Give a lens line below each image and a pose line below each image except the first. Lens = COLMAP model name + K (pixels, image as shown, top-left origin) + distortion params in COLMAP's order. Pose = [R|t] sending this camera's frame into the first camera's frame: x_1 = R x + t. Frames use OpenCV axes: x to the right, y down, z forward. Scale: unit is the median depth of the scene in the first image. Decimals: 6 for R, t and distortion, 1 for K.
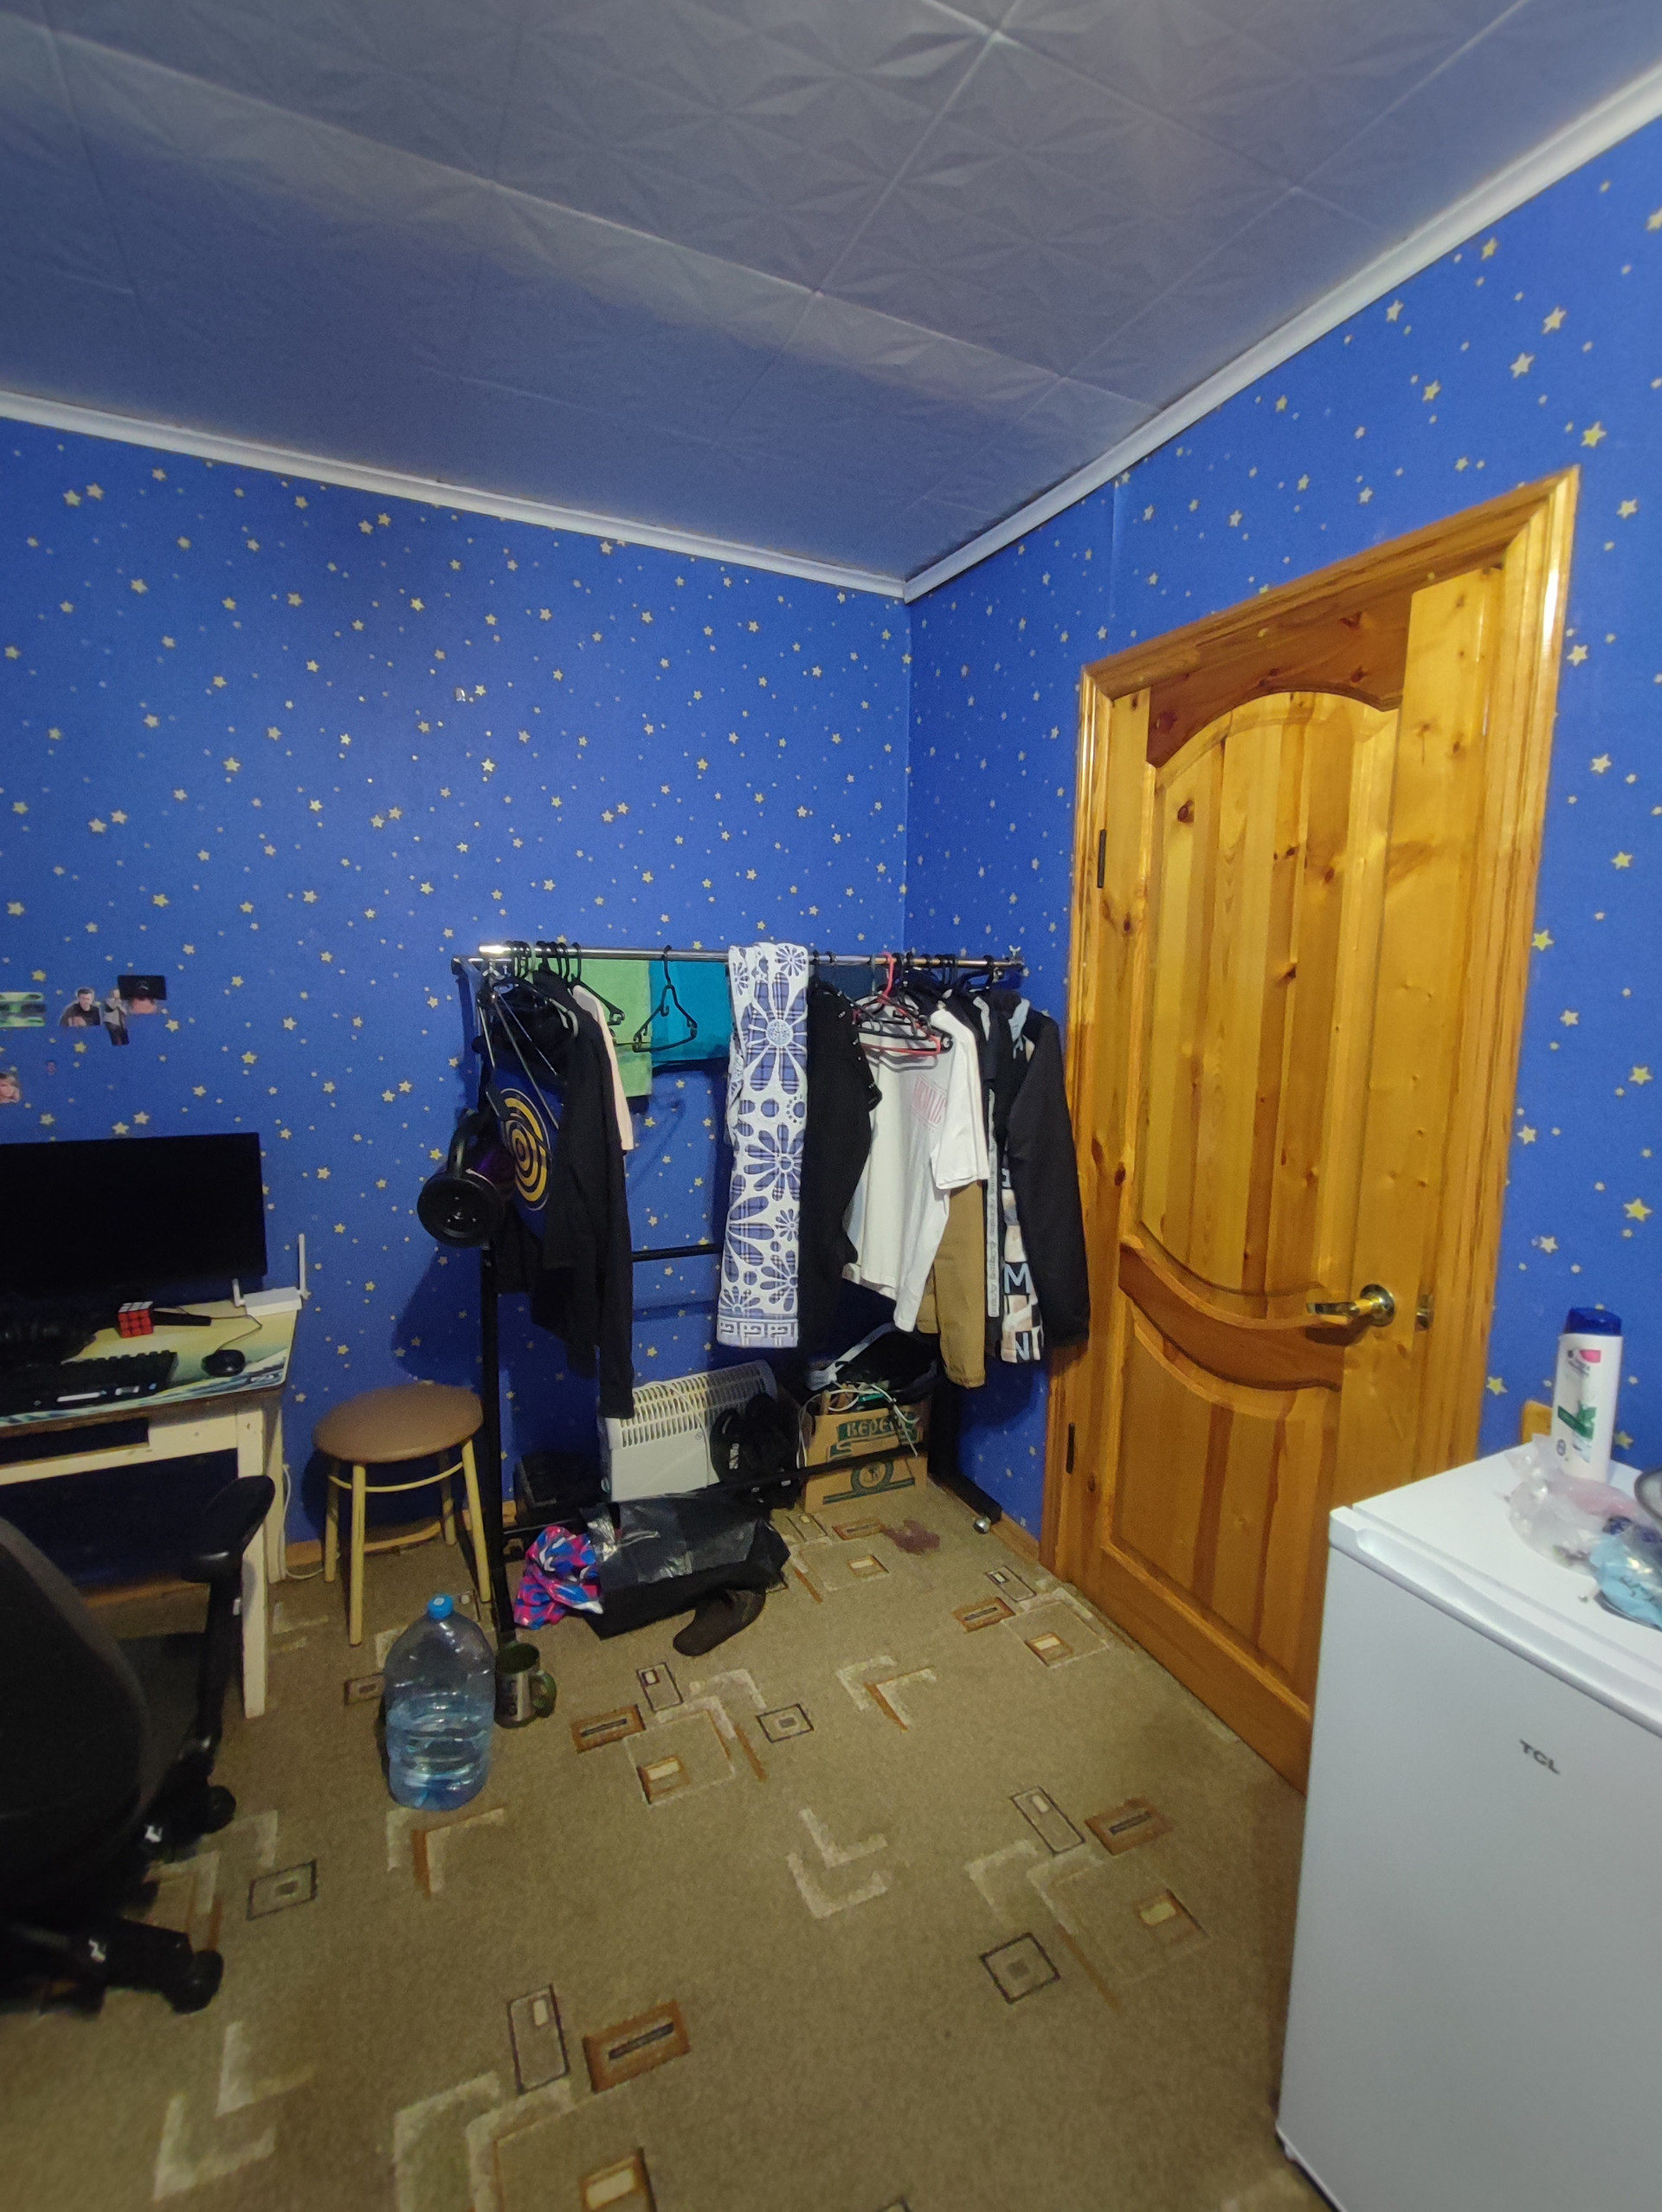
lens RADIAL K [[1003.5, 0, 818.0], [0, 1003.5, 1104.4], [0, 0, 1]] dist [-0.013114, 0.000665]
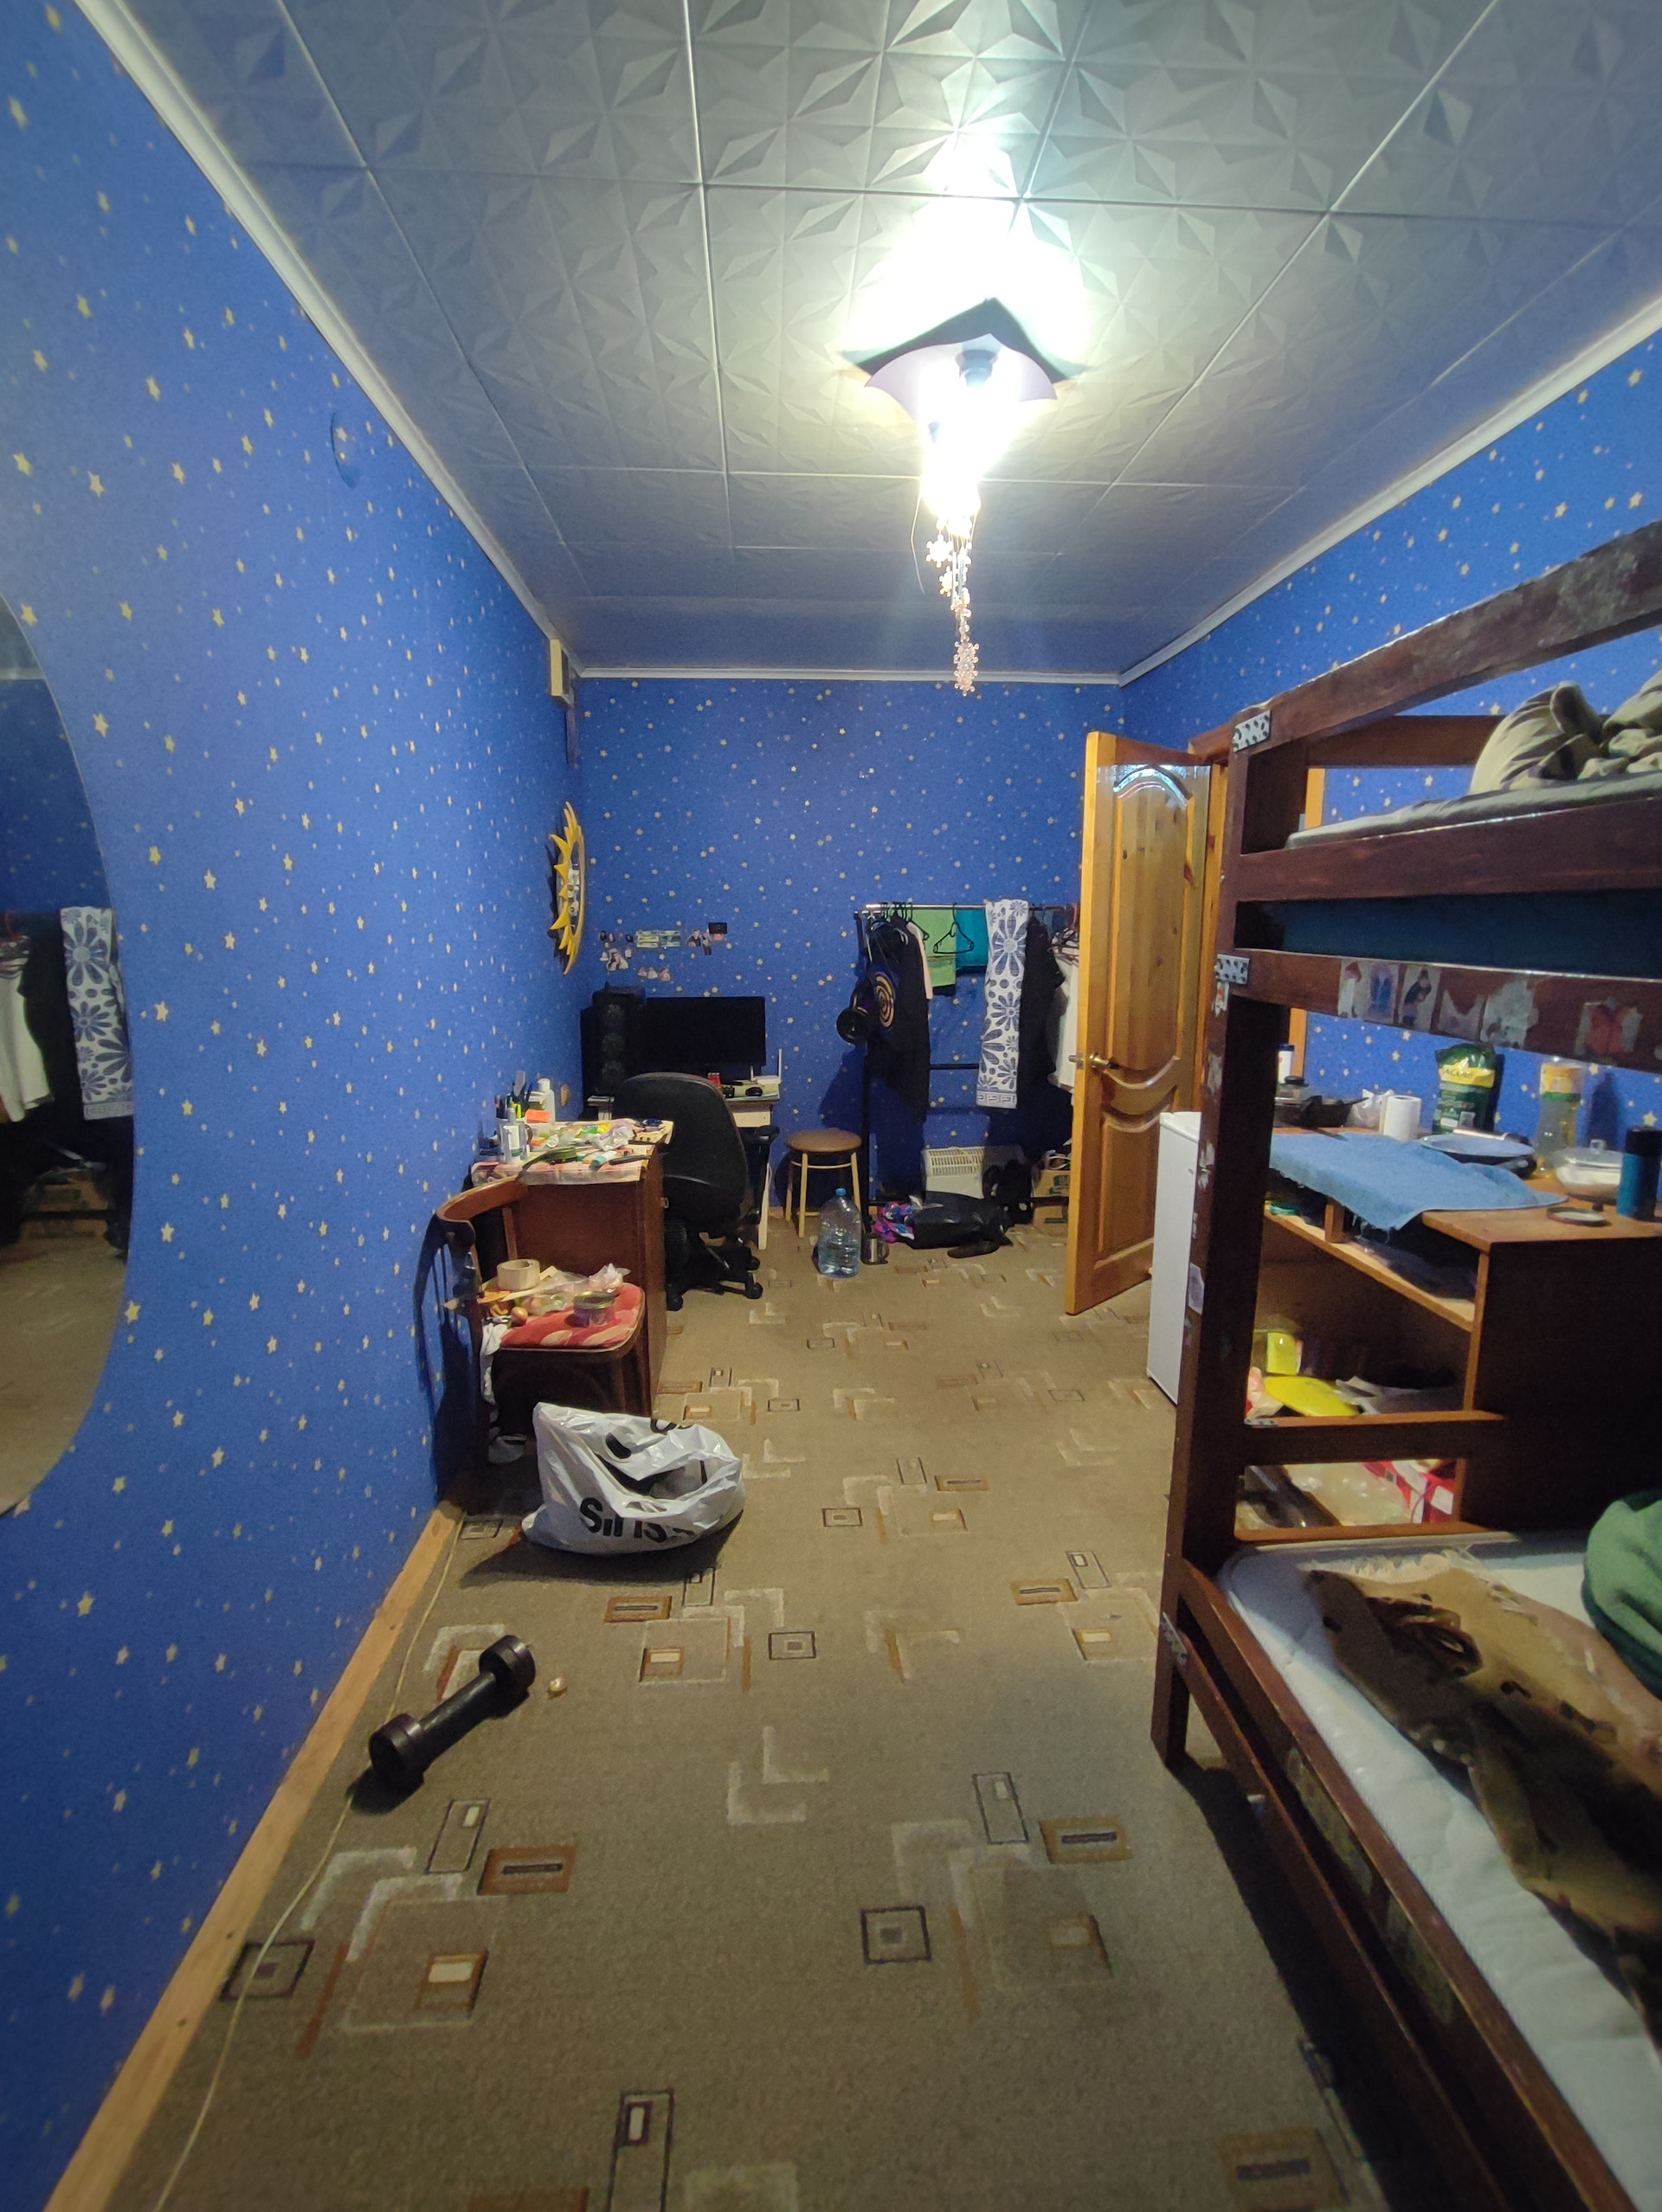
lens RADIAL K [[1003.5, 0, 818.0], [0, 1003.5, 1104.4], [0, 0, 1]] dist [-0.013114, 0.000665]
pose [[0.929755, 0.045120, -0.365404, 0.338904], [-0.028363, 0.998291, 0.051101, 0.148489], [0.367085, -0.037147, 0.929445, -0.965444]]
